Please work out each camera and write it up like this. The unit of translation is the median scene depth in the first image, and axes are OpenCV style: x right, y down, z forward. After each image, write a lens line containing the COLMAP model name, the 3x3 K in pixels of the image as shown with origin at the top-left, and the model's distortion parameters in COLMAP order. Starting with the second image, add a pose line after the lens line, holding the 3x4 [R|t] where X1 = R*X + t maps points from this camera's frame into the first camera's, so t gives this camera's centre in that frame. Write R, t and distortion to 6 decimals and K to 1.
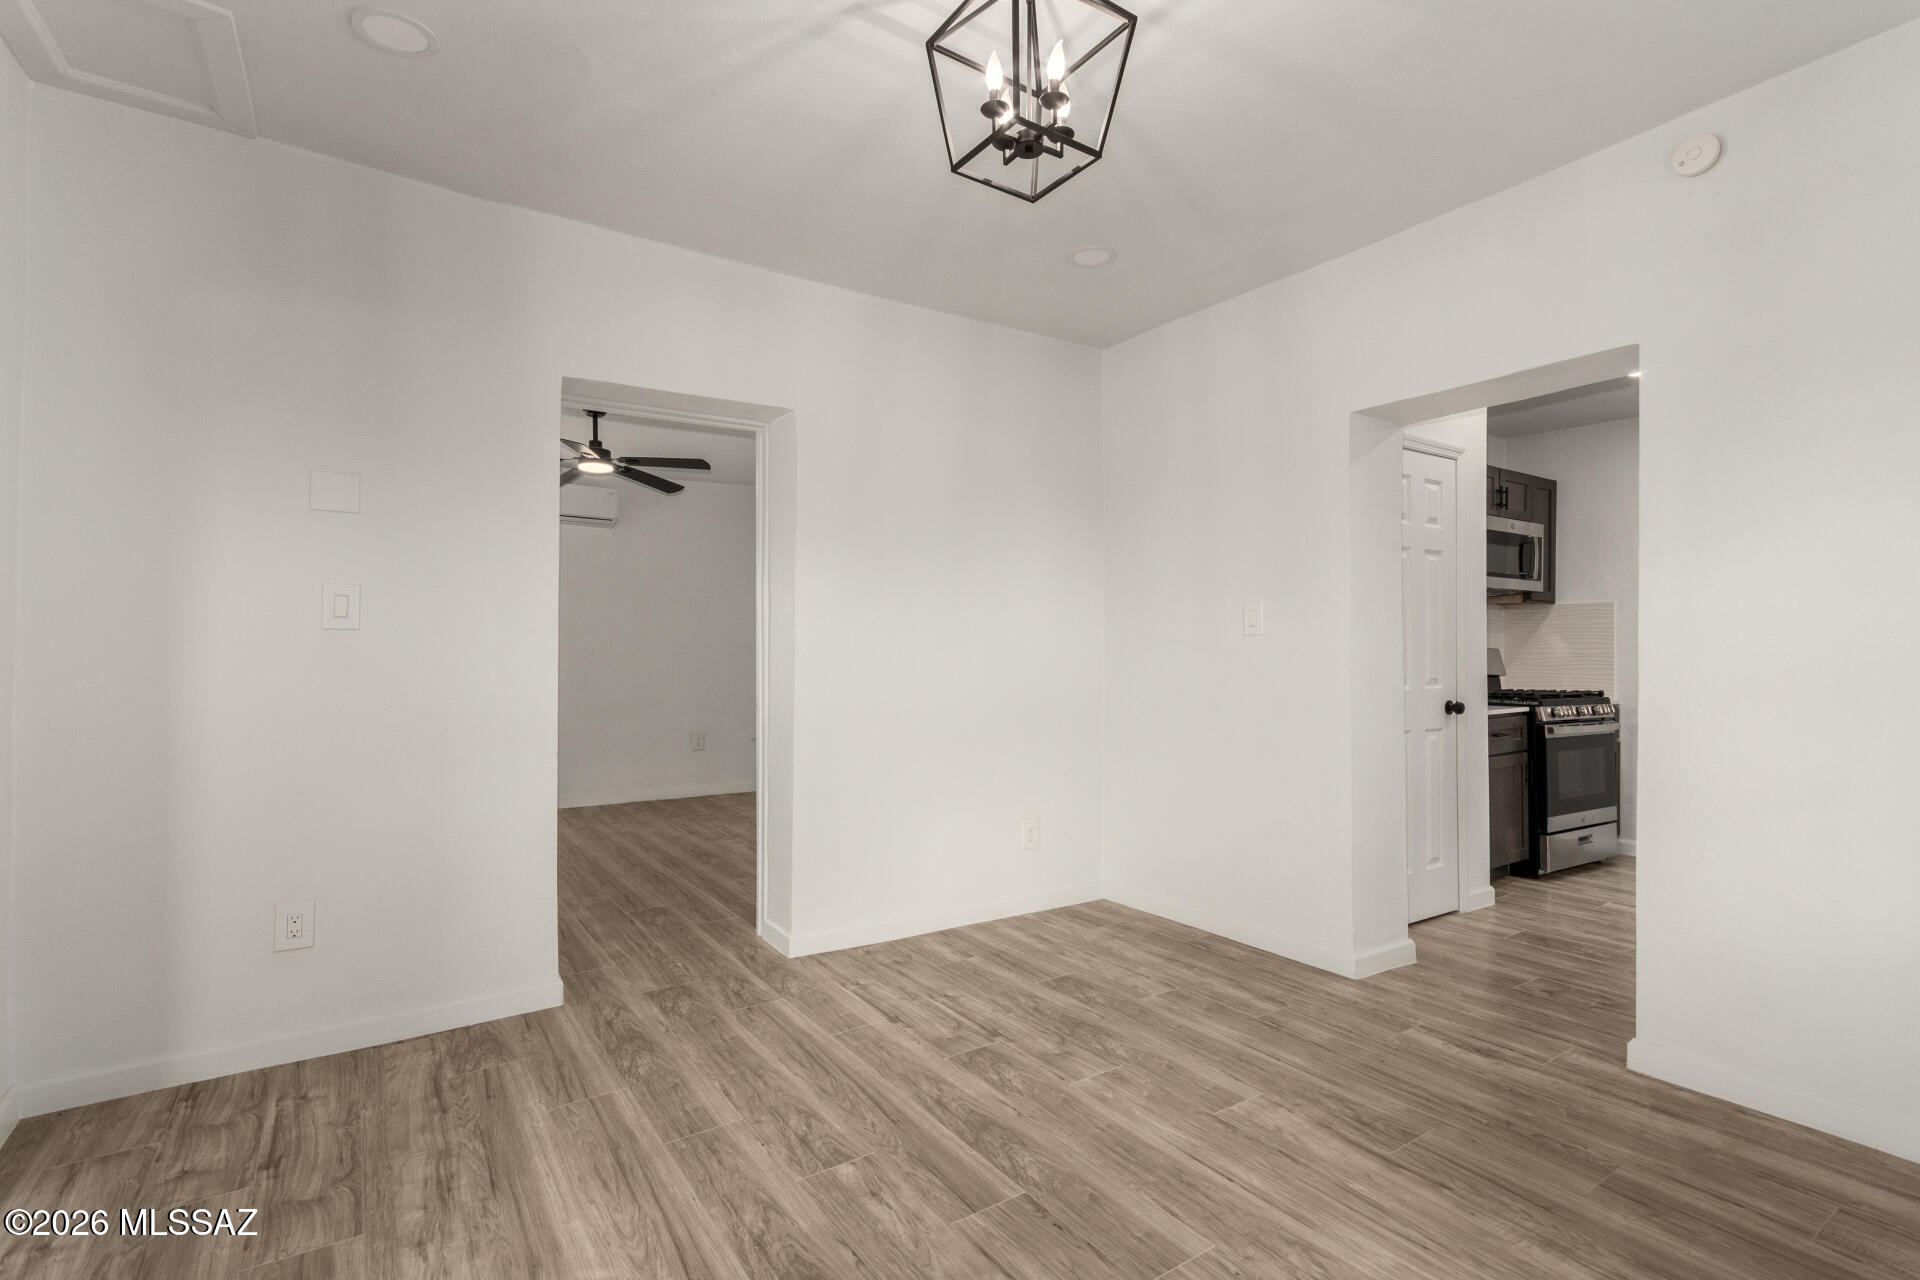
lens RADIAL K [[895.6, 0, 969.4], [0, 895.6, 646.8], [0, 0, 1]] dist [0.000570, 0.000194]
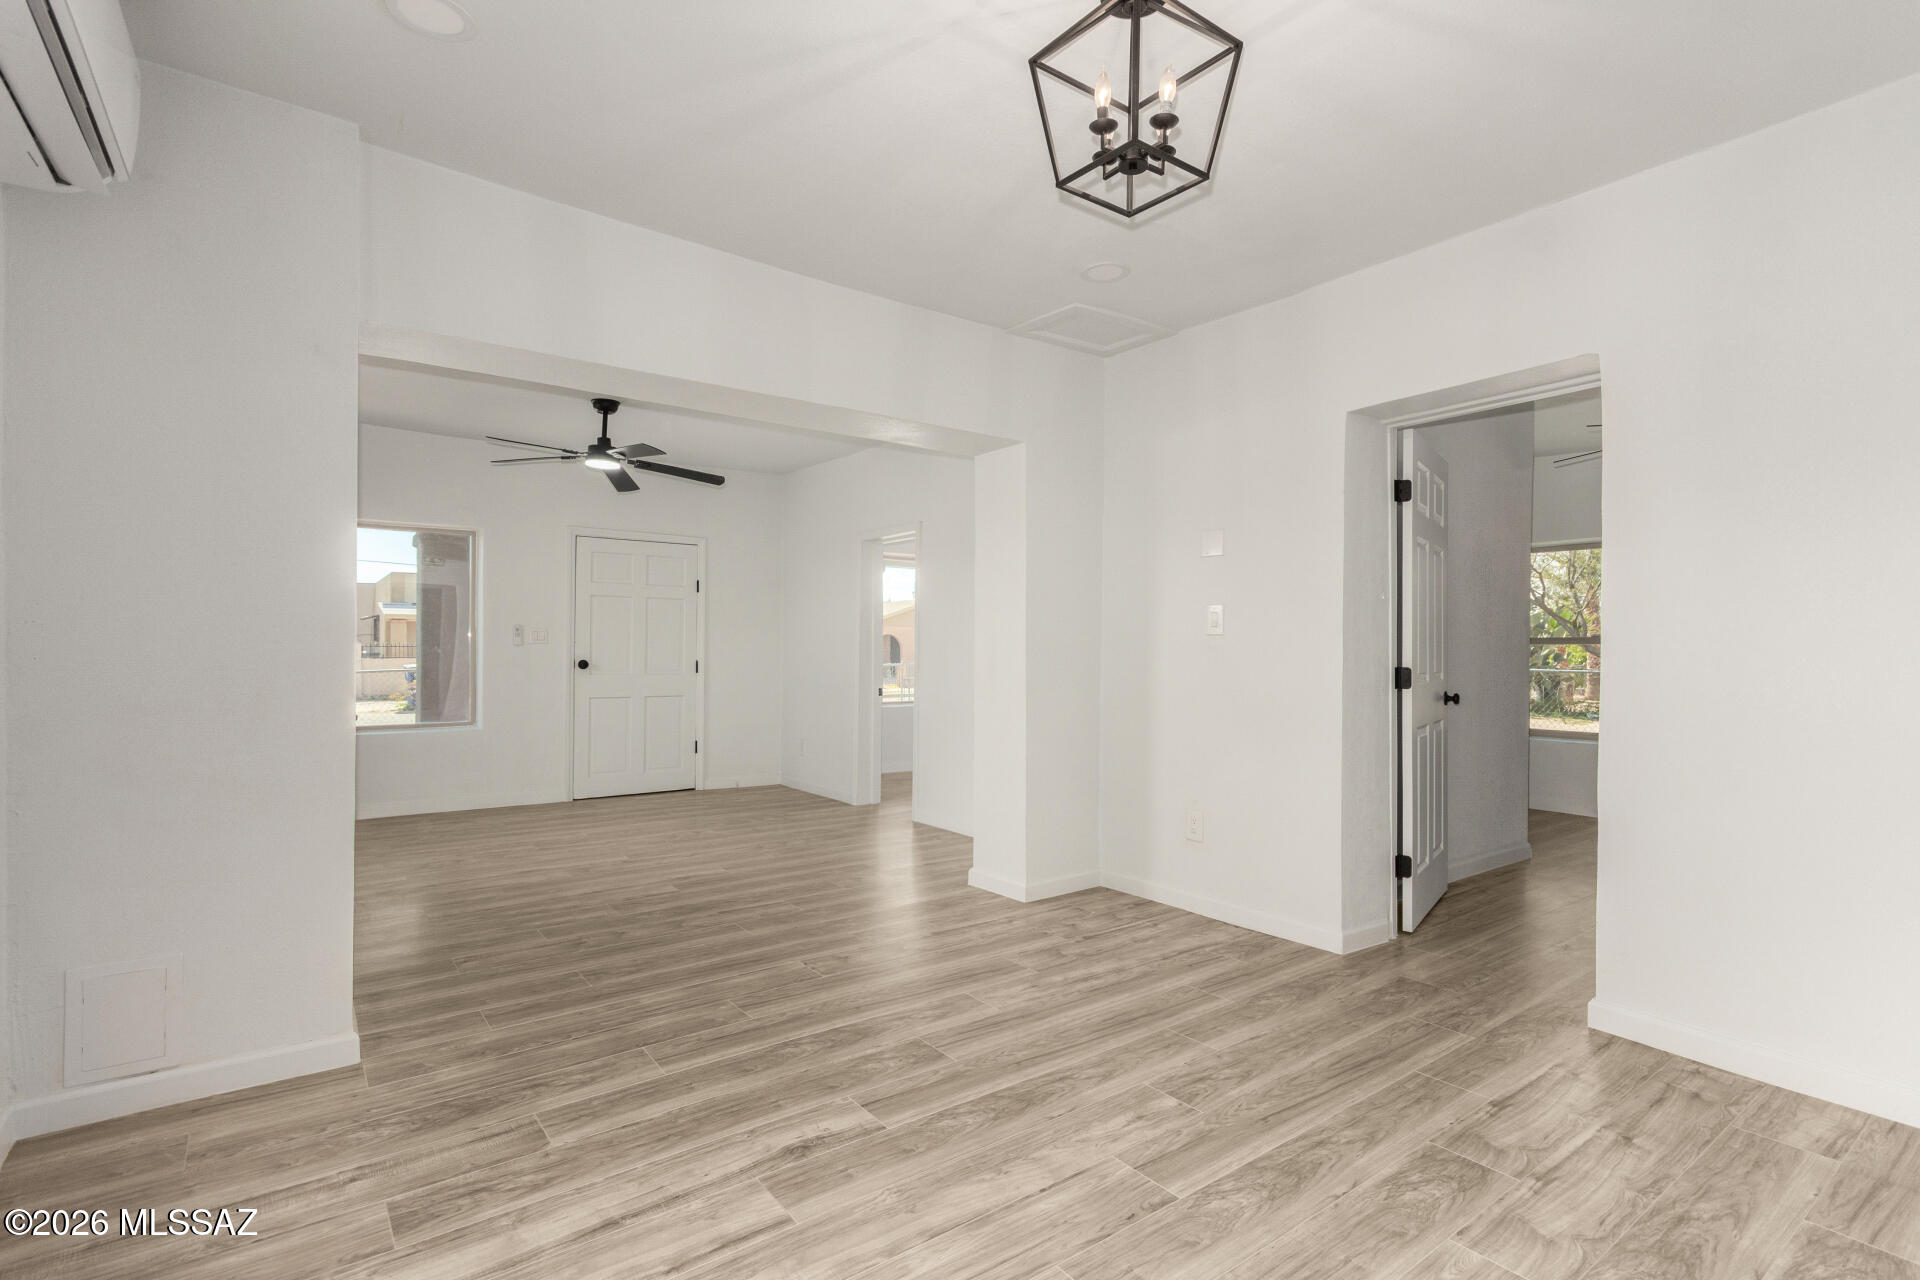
lens RADIAL K [[895.6, 0, 969.4], [0, 895.6, 646.8], [0, 0, 1]] dist [0.000570, 0.000194]
pose [[0.056051, -0.001686, -0.998426, 0.785423], [0.001234, 0.999998, -0.001619, 0.012581], [0.998427, -0.001141, 0.056053, 0.557710]]
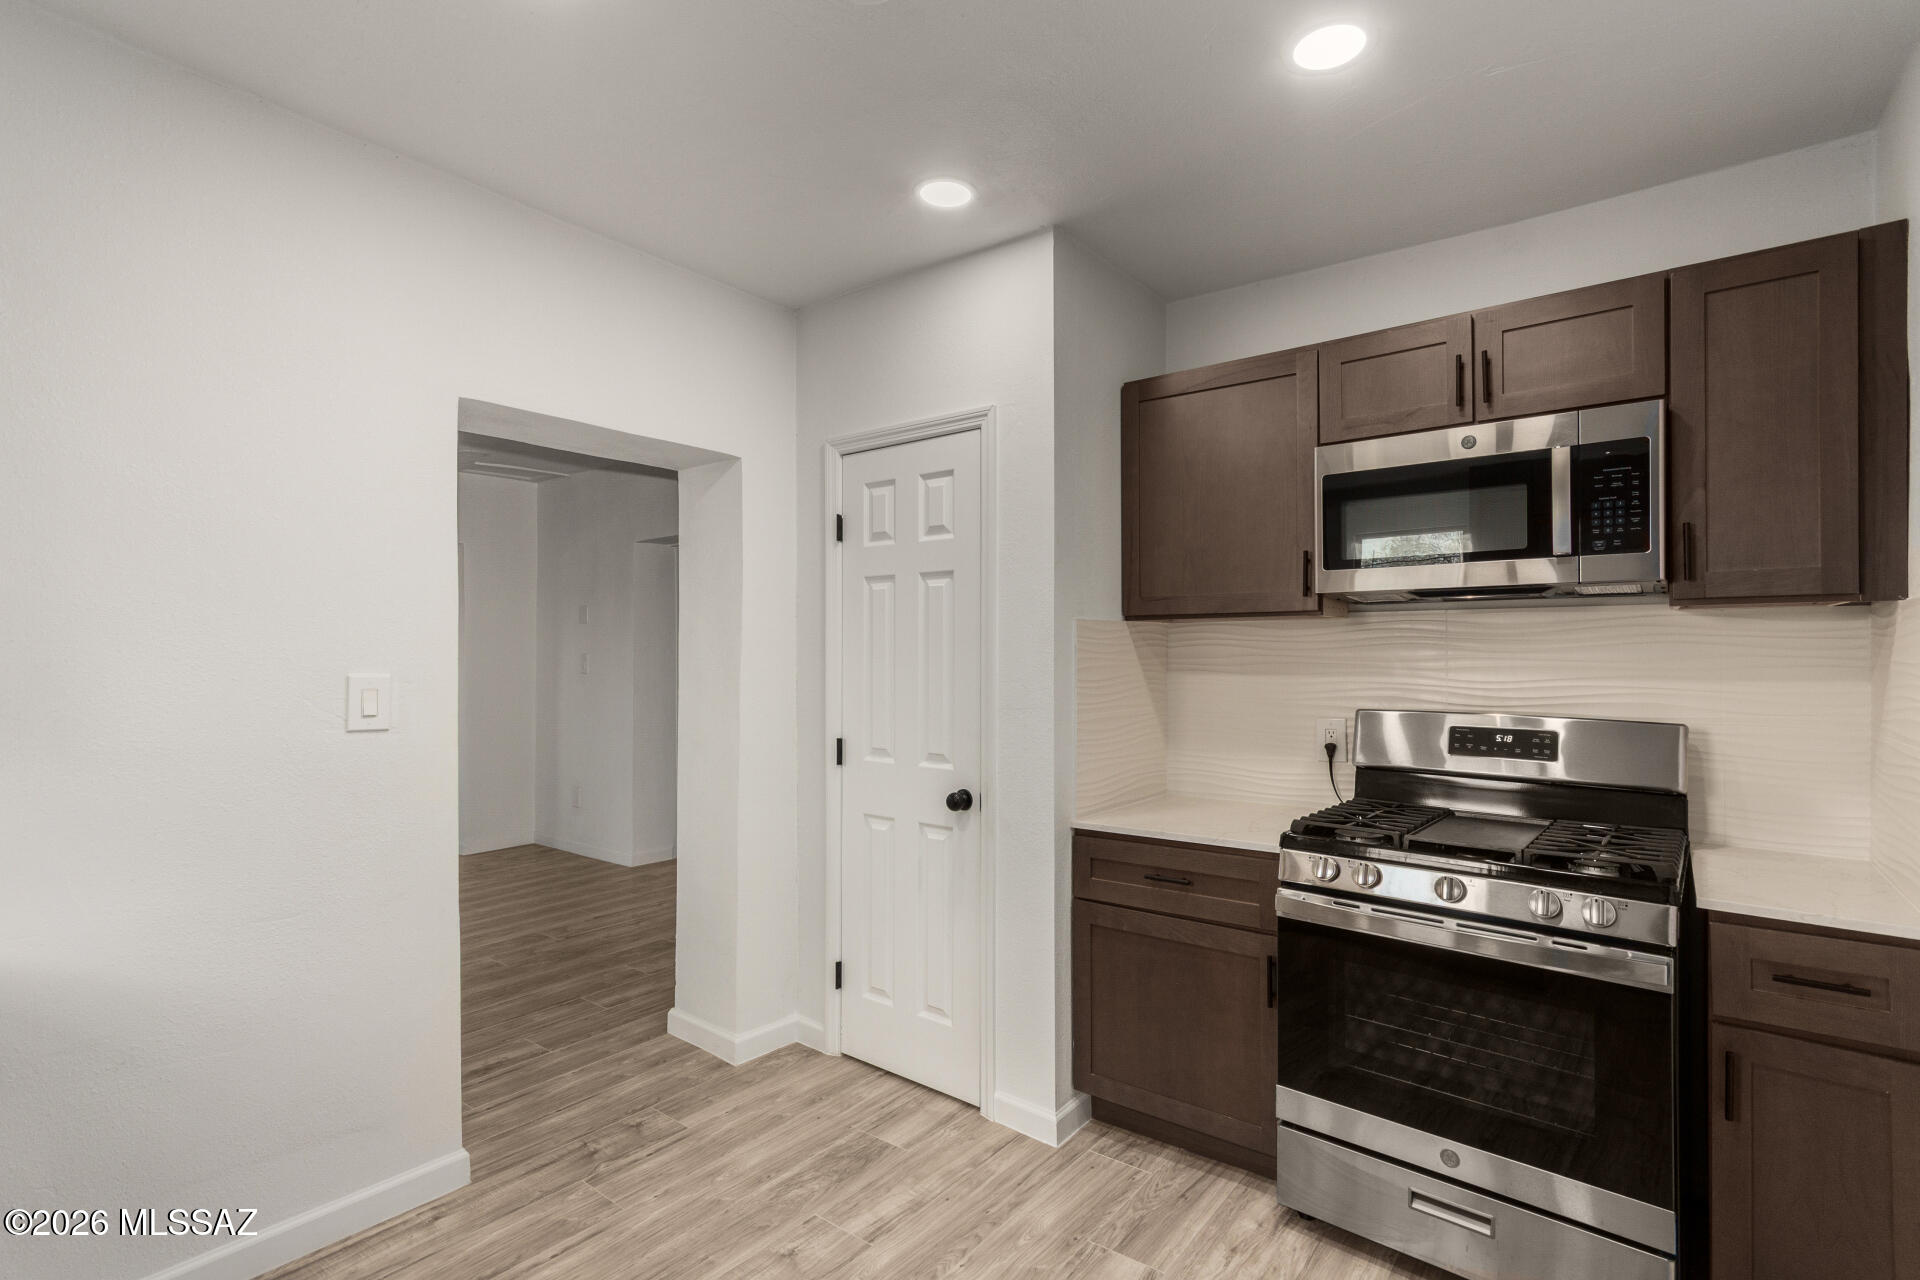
lens RADIAL K [[916.1, 0, 960.0], [0, 916.1, 640.0], [0, 0, 1]] dist [-0.000886, -0.000050]
pose [[0.313925, -0.003376, -0.949442, 1.939961], [0.012143, 0.999926, 0.000459, -0.087503], [0.949370, -0.011673, 0.313943, 1.267963]]
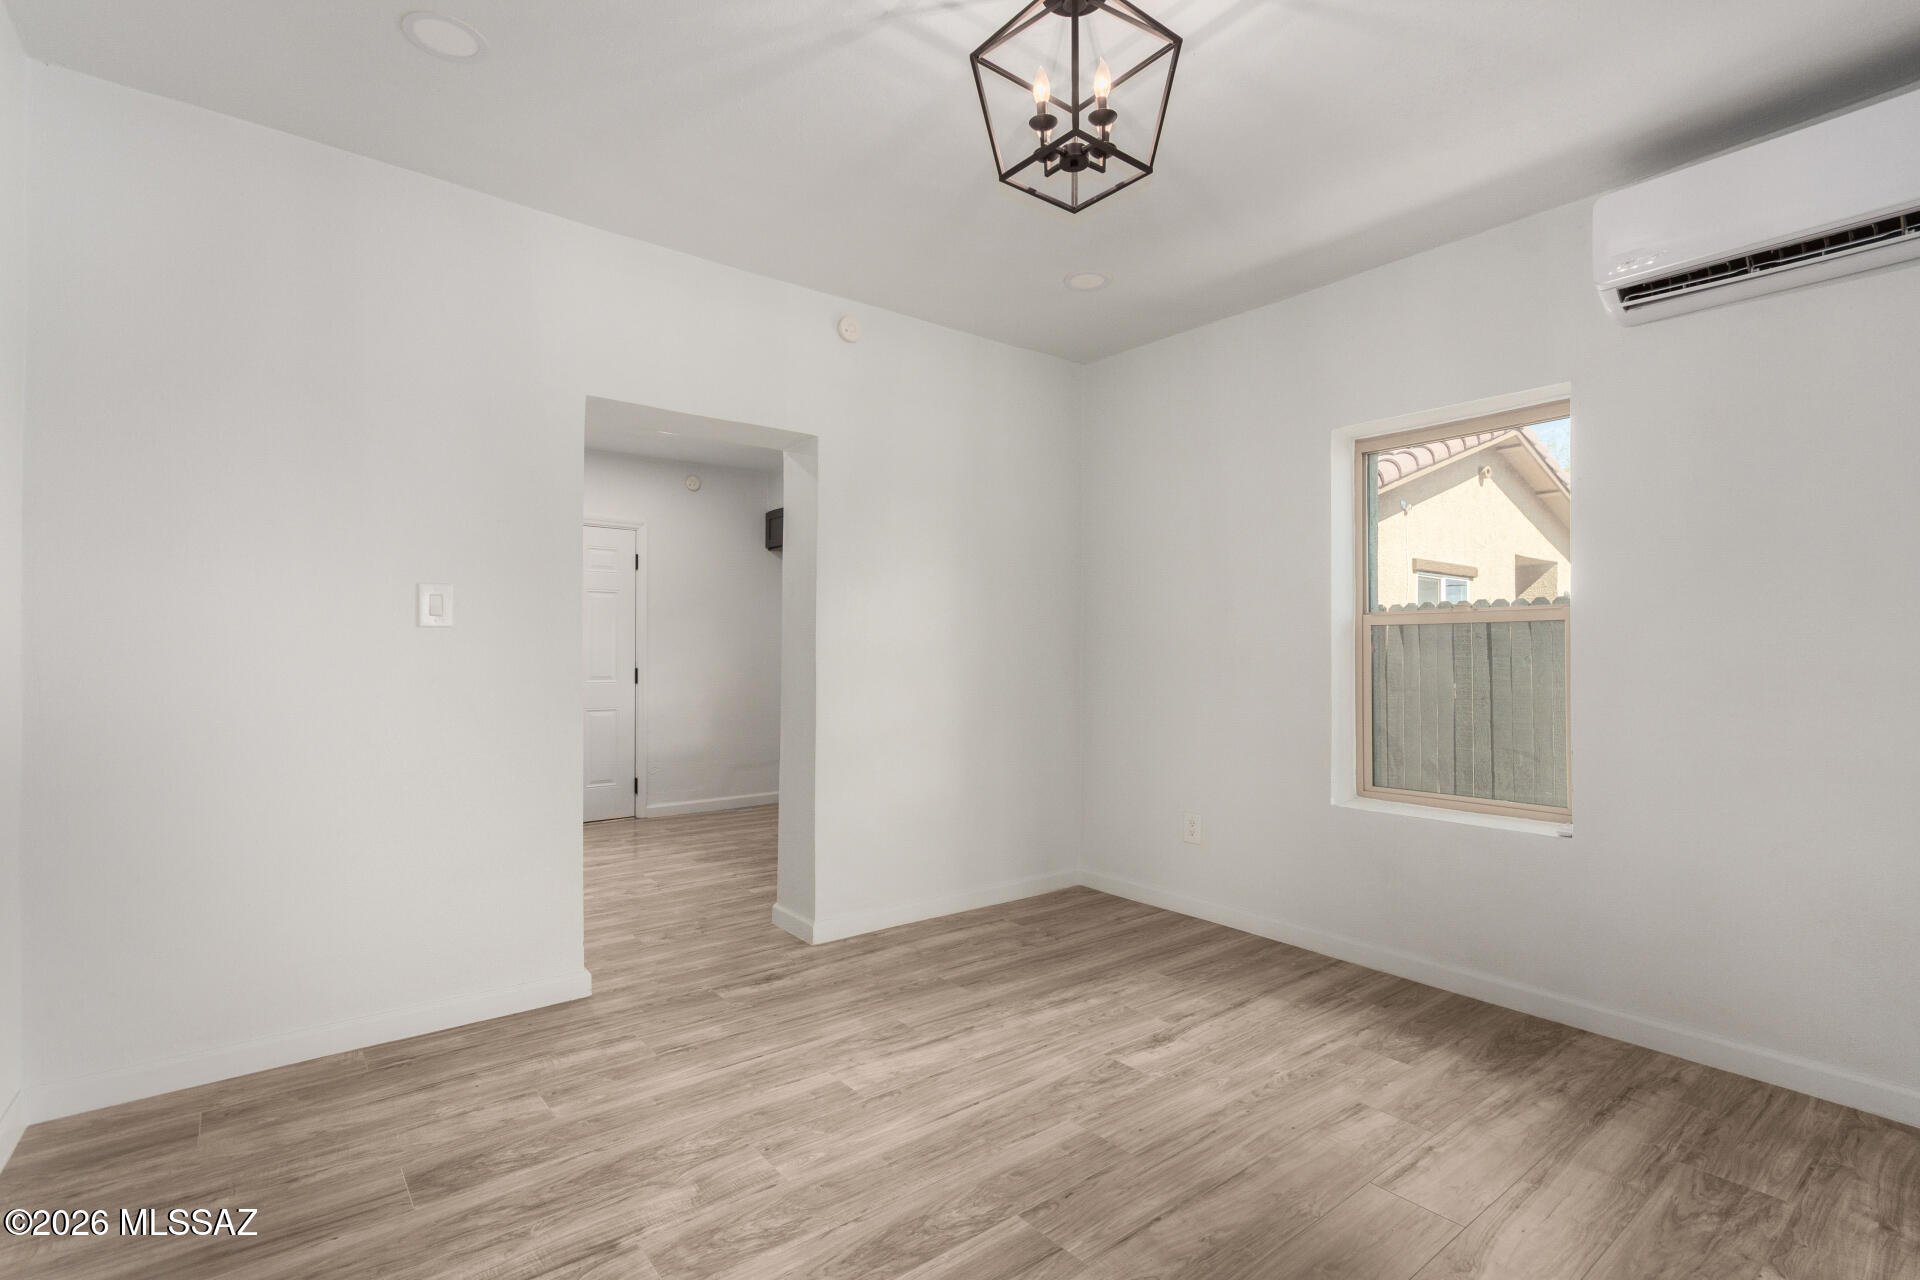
lens RADIAL K [[905.0, 0, 950.4], [0, 905.0, 620.4], [0, 0, 1]] dist [0.003406, -0.000262]
pose [[-0.069703, 0.032754, 0.997030, -0.708064], [-0.012334, 0.999356, -0.033693, 0.007958], [-0.997492, -0.014646, -0.069255, 0.889037]]
